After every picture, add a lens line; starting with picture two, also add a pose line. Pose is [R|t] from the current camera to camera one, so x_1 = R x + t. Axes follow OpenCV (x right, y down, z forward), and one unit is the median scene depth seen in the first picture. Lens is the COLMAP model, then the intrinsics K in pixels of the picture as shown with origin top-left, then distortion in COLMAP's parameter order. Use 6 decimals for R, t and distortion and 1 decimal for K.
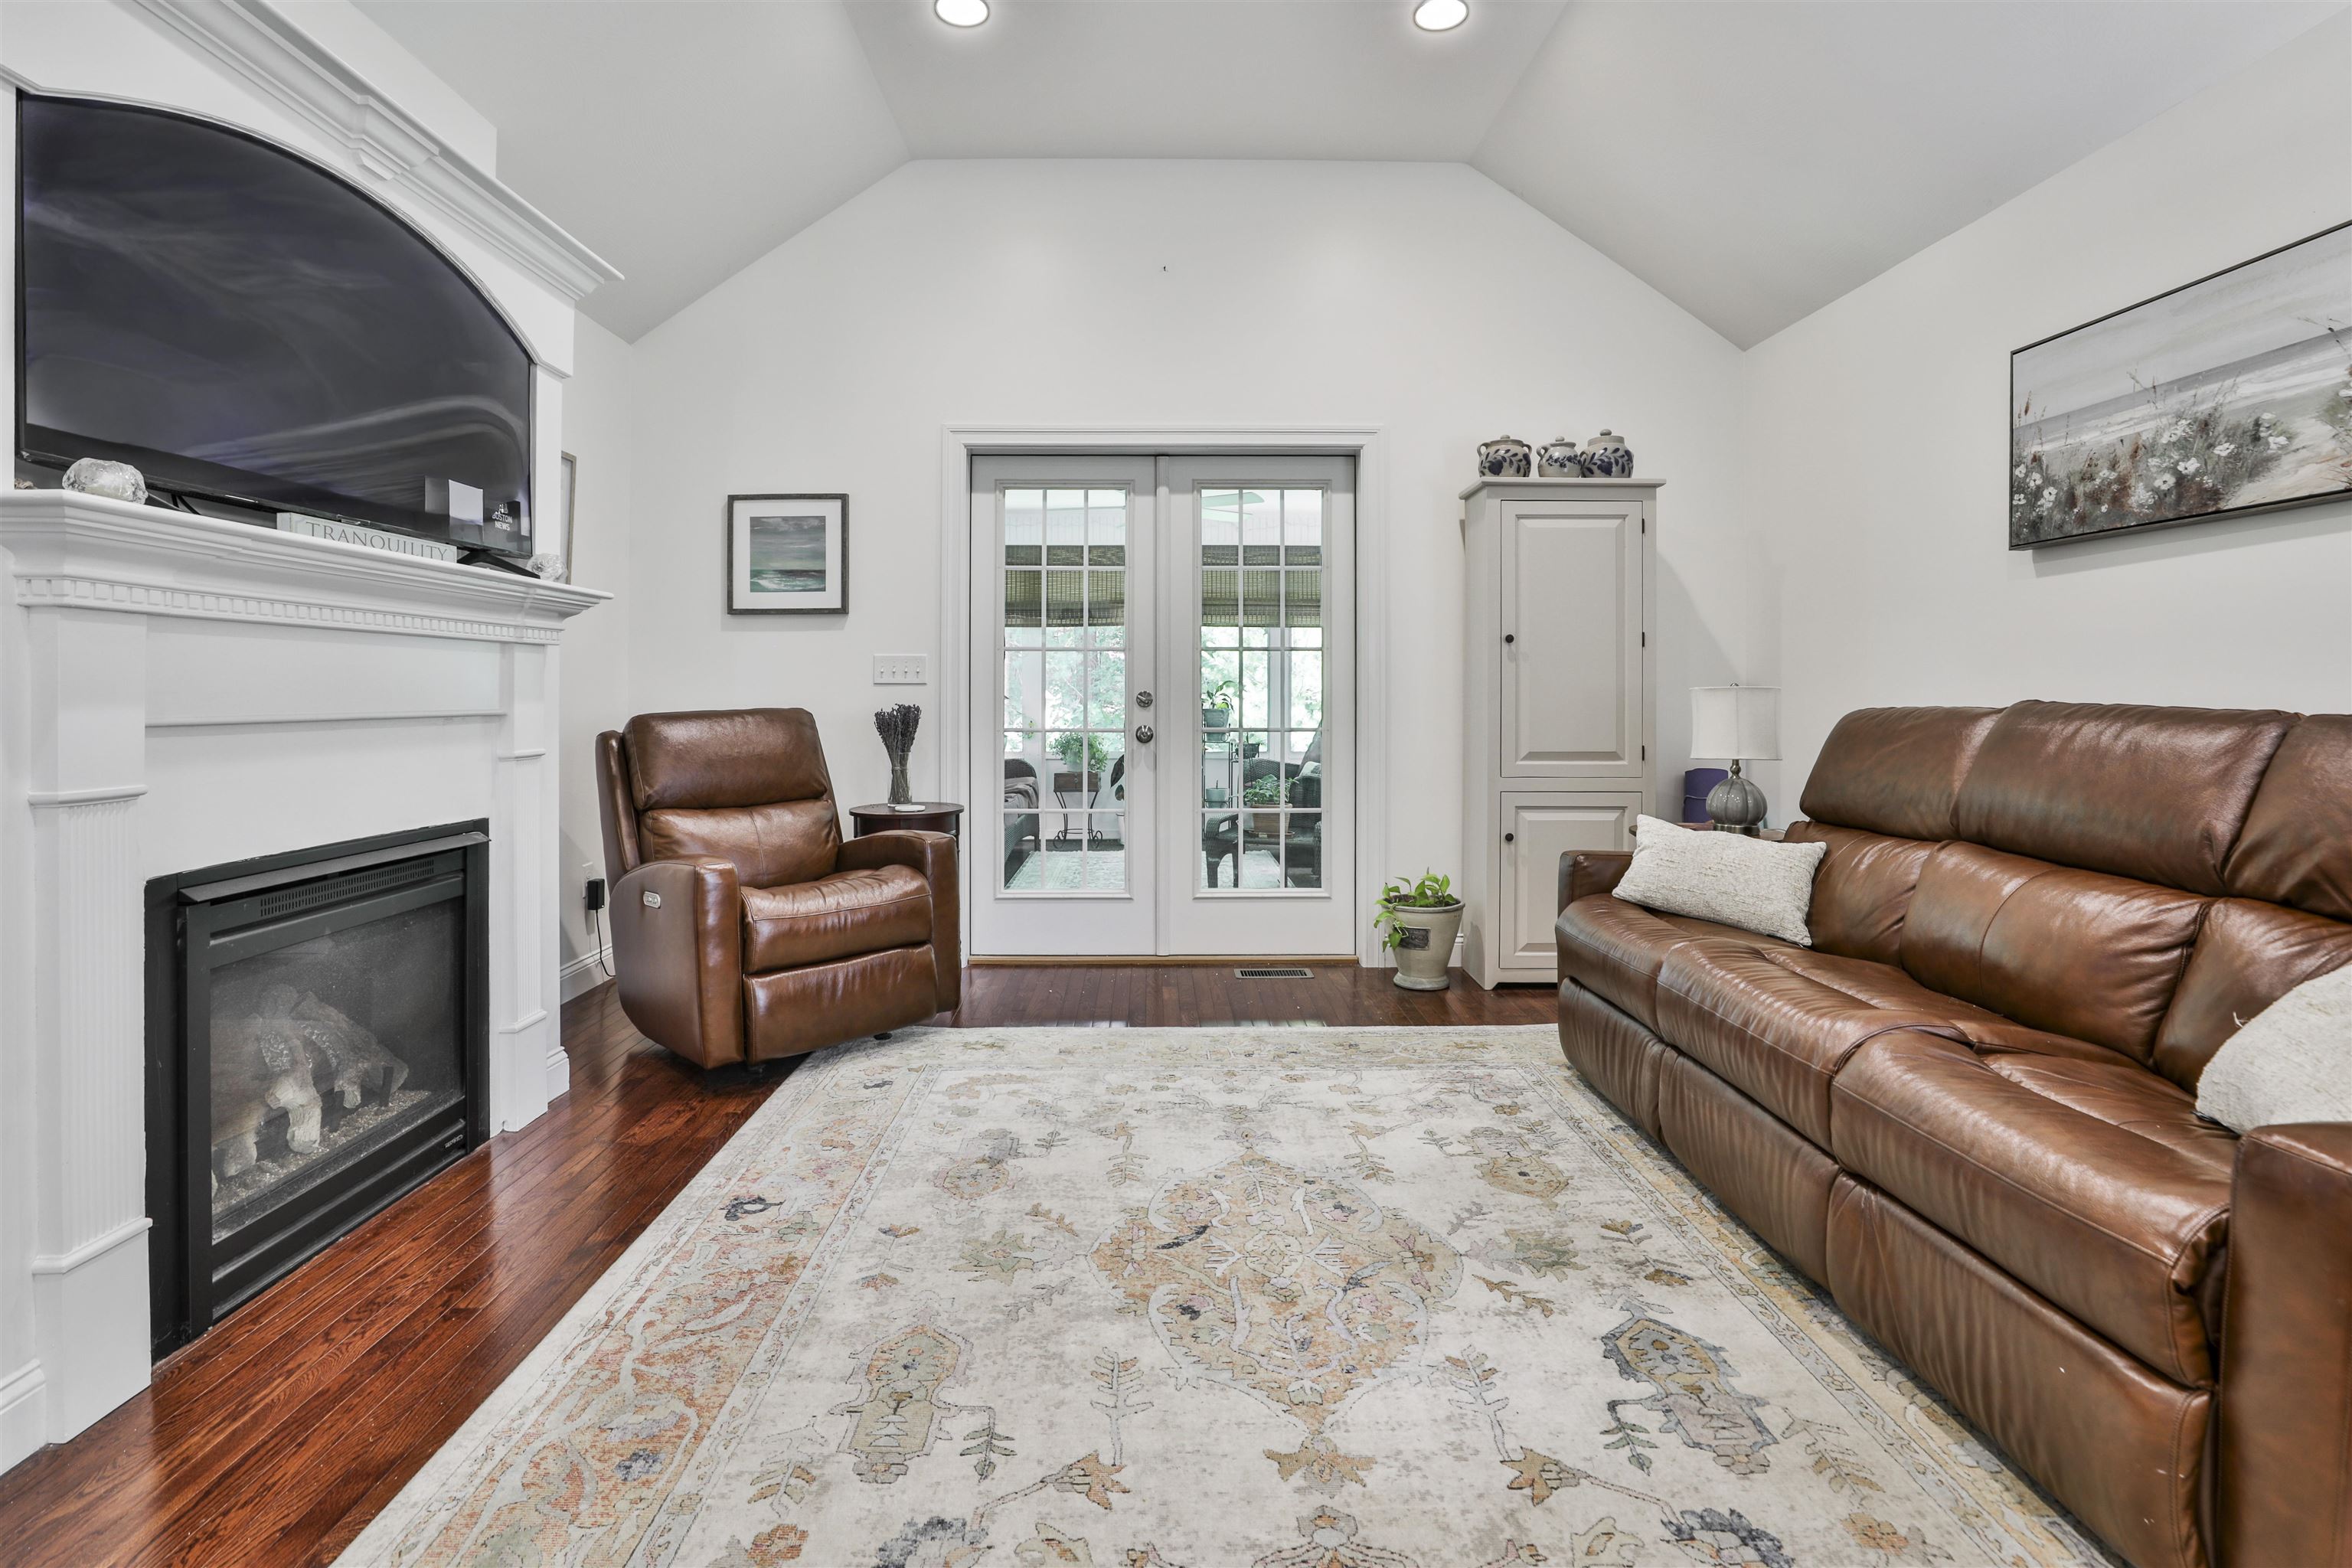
lens RADIAL K [[1099.5, 0, 1158.0], [0, 1099.5, 693.4], [0, 0, 1]] dist [-0.041195, 0.012404]
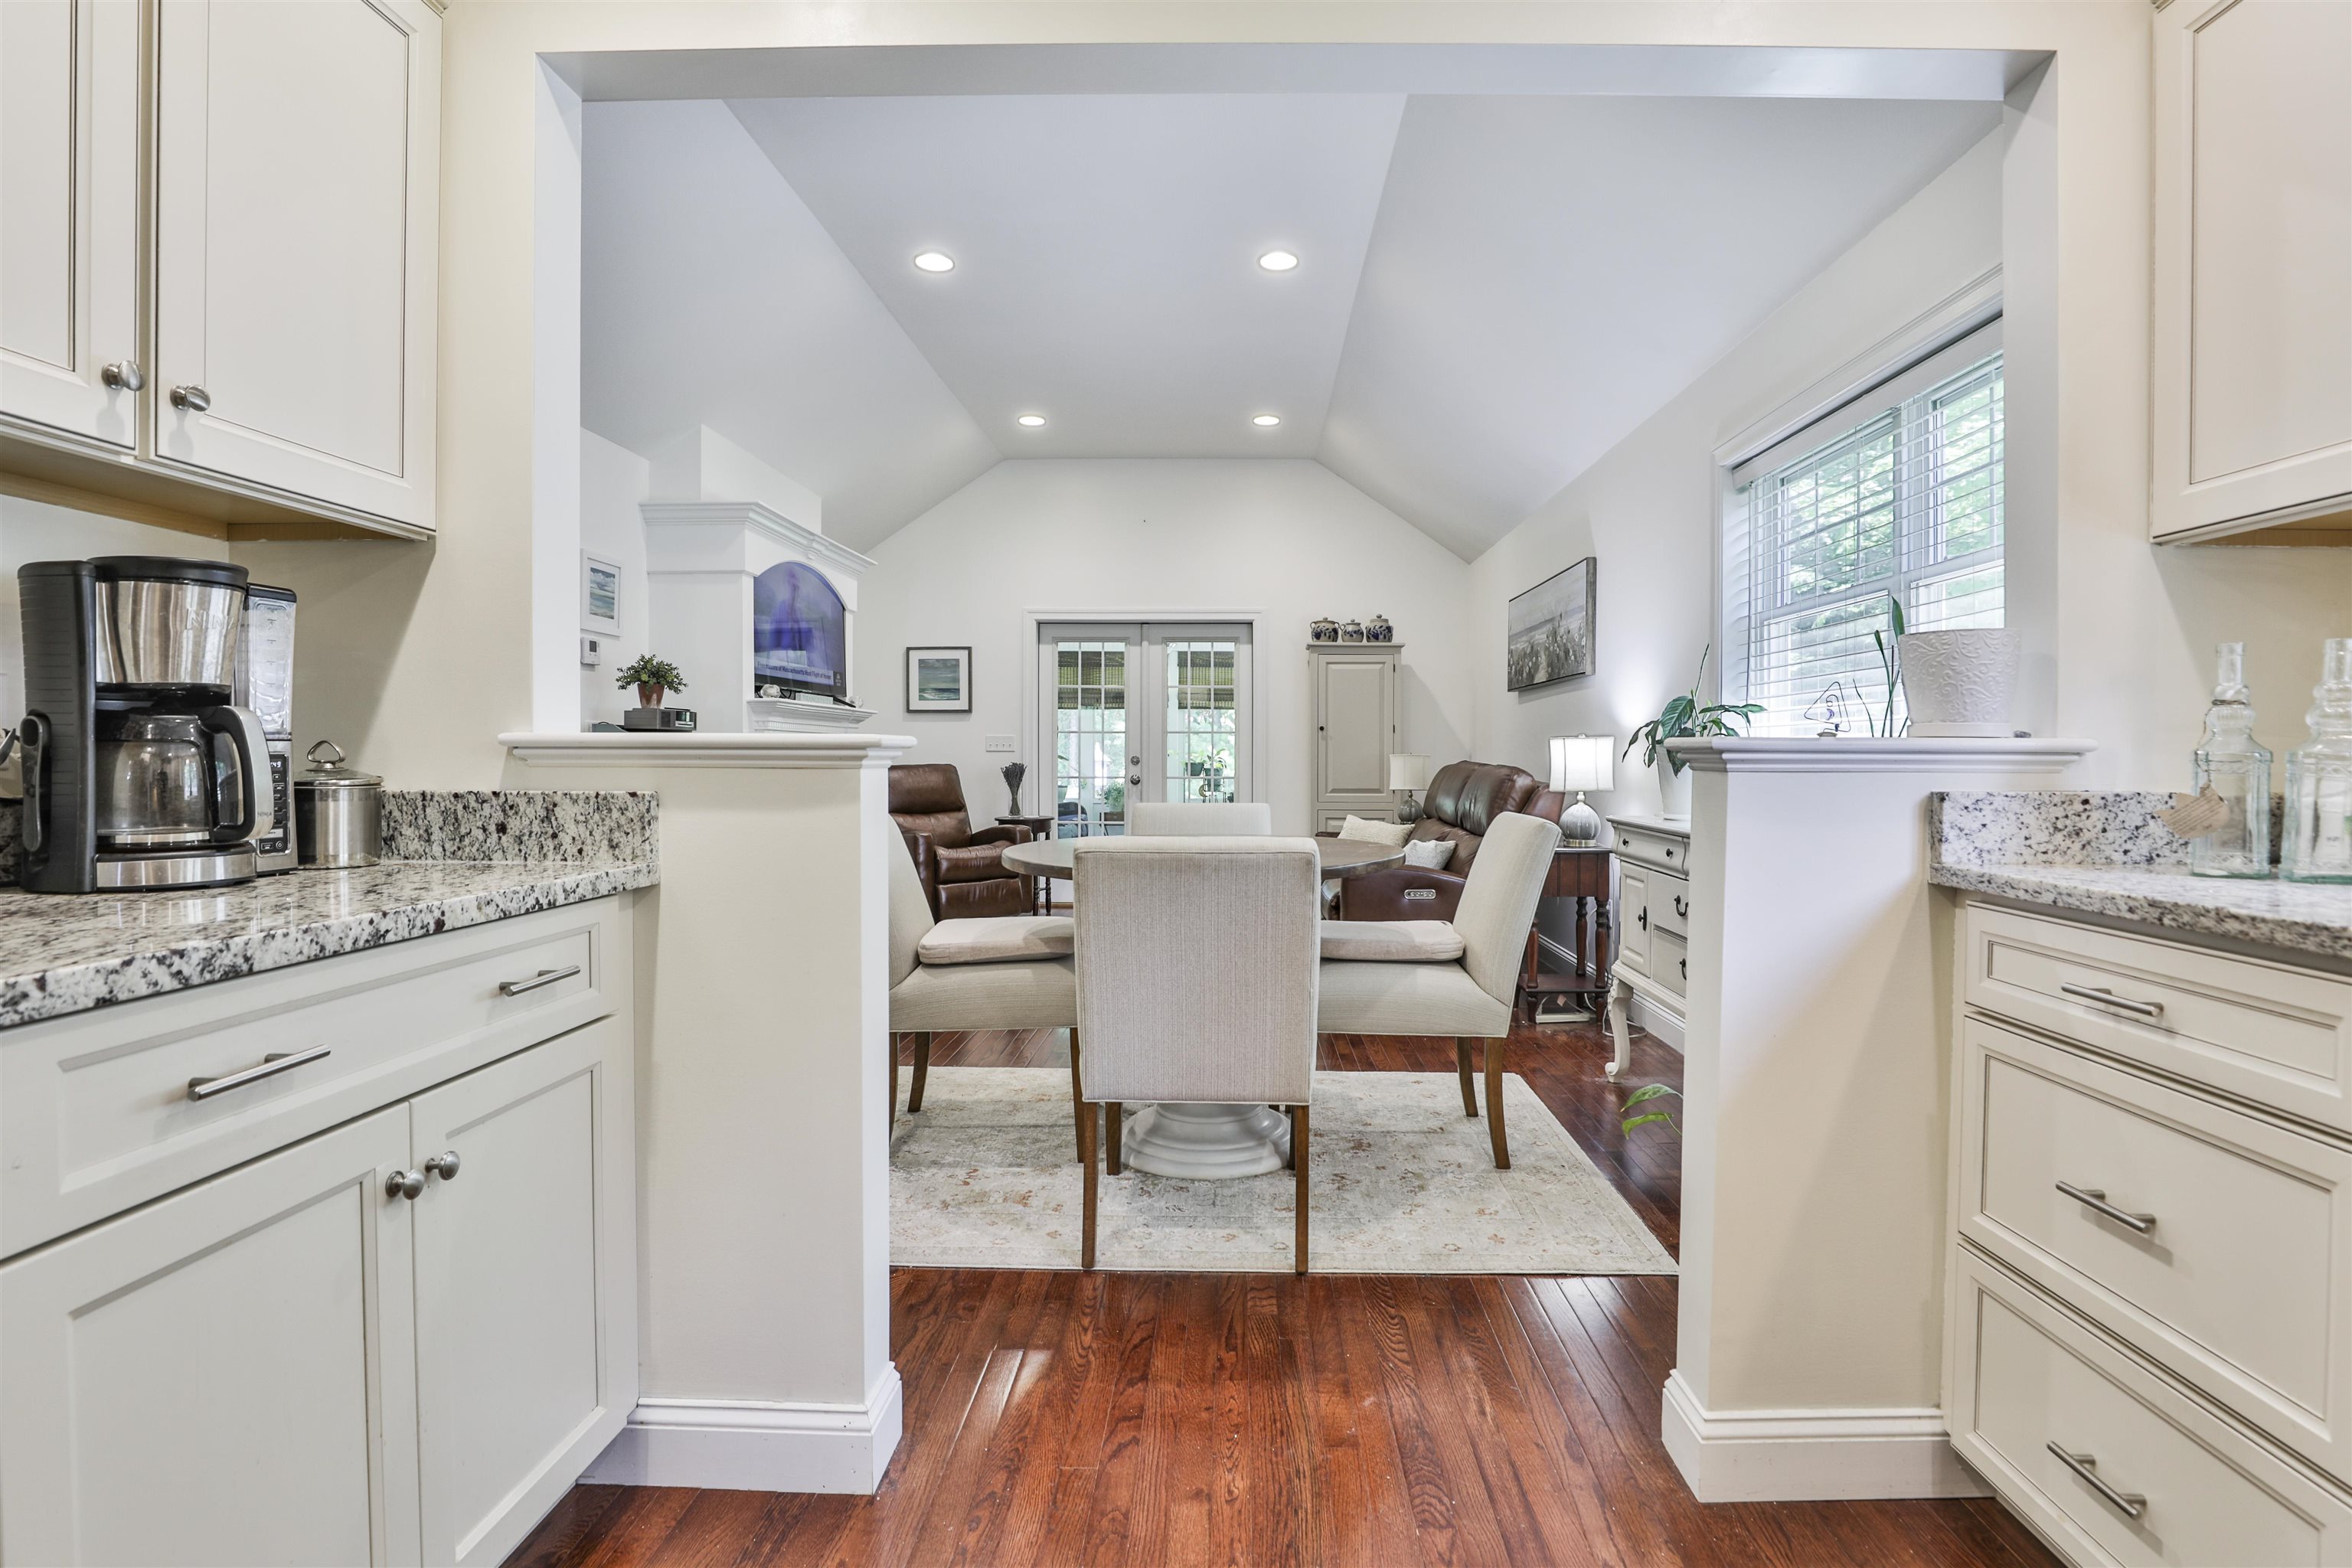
lens RADIAL K [[1186.9, 0, 1221.9], [0, 1186.9, 777.4], [0, 0, 1]] dist [-0.045181, 0.013822]
pose [[0.999707, 0.003442, -0.023939, 0.264064], [-0.003025, 0.999844, 0.017429, 0.000312], [0.023996, -0.017351, 0.999561, -1.405506]]
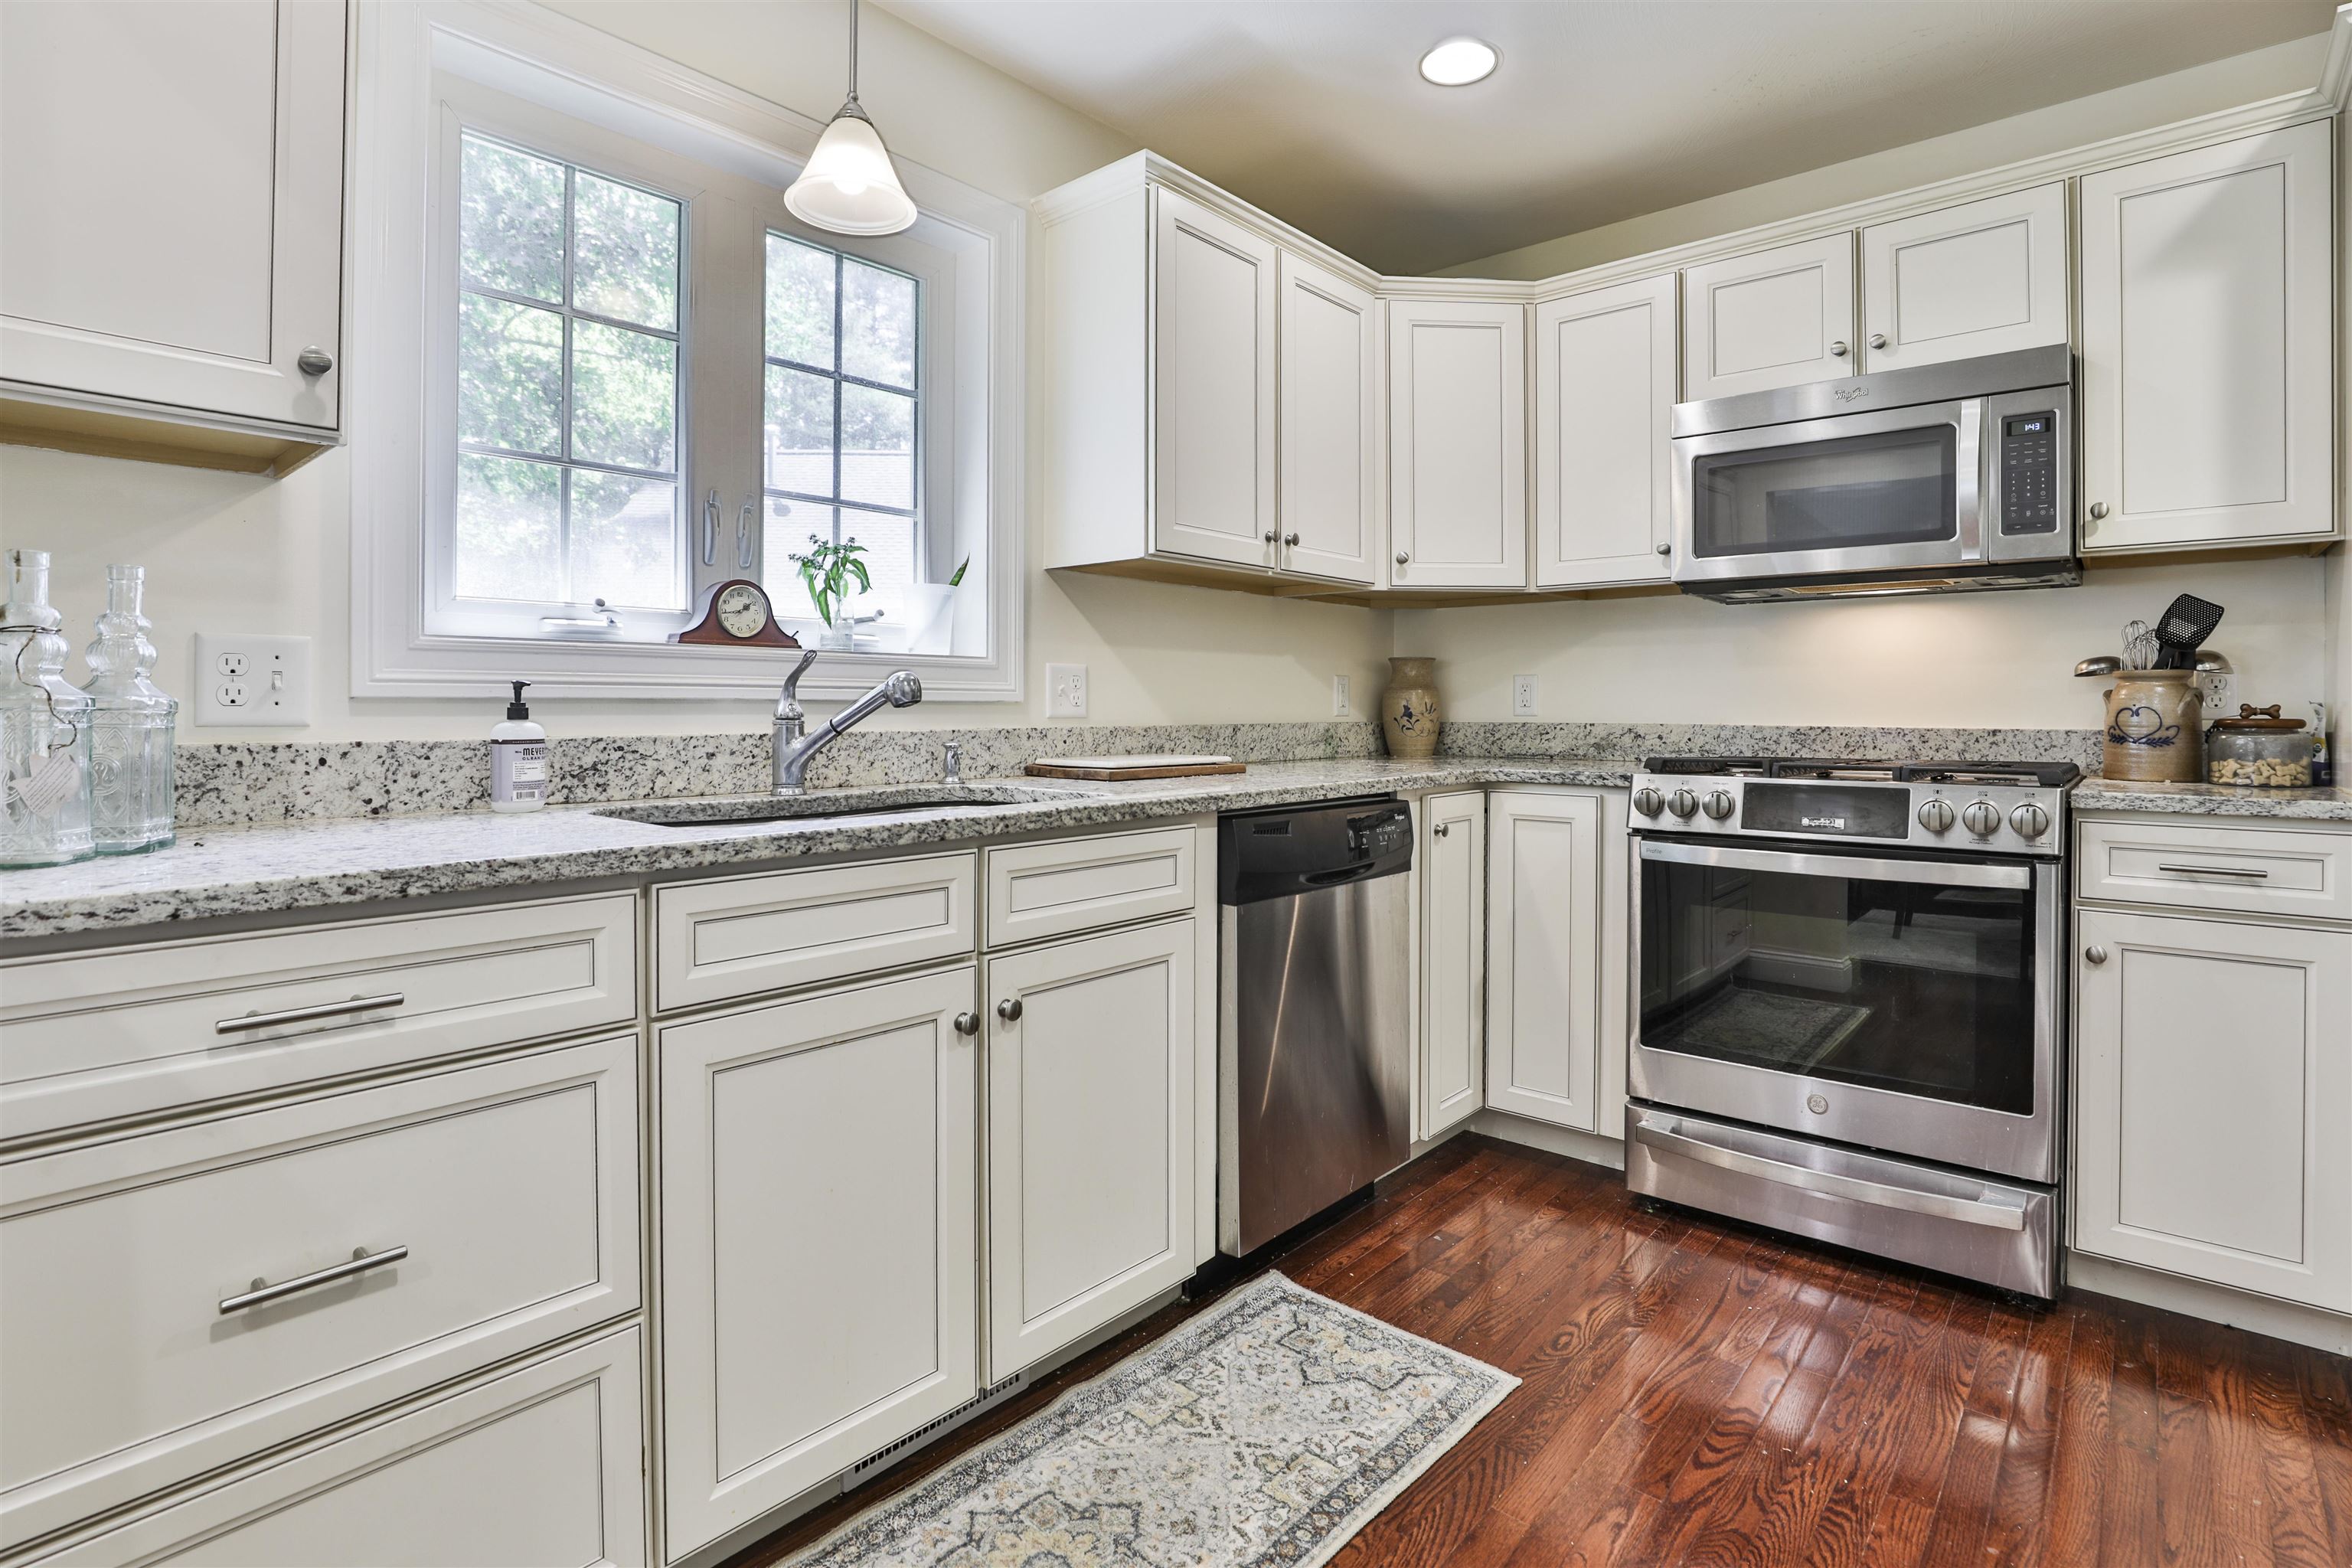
lens RADIAL K [[1156.1, 0, 1248.9], [0, 1156.1, 714.0], [0, 0, 1]] dist [-0.020037, 0.000265]
pose [[-0.759834, -0.007149, 0.650078, 0.154086], [-0.002169, 0.999962, 0.008461, -0.001360], [-0.650113, 0.005019, -0.759821, -0.860548]]
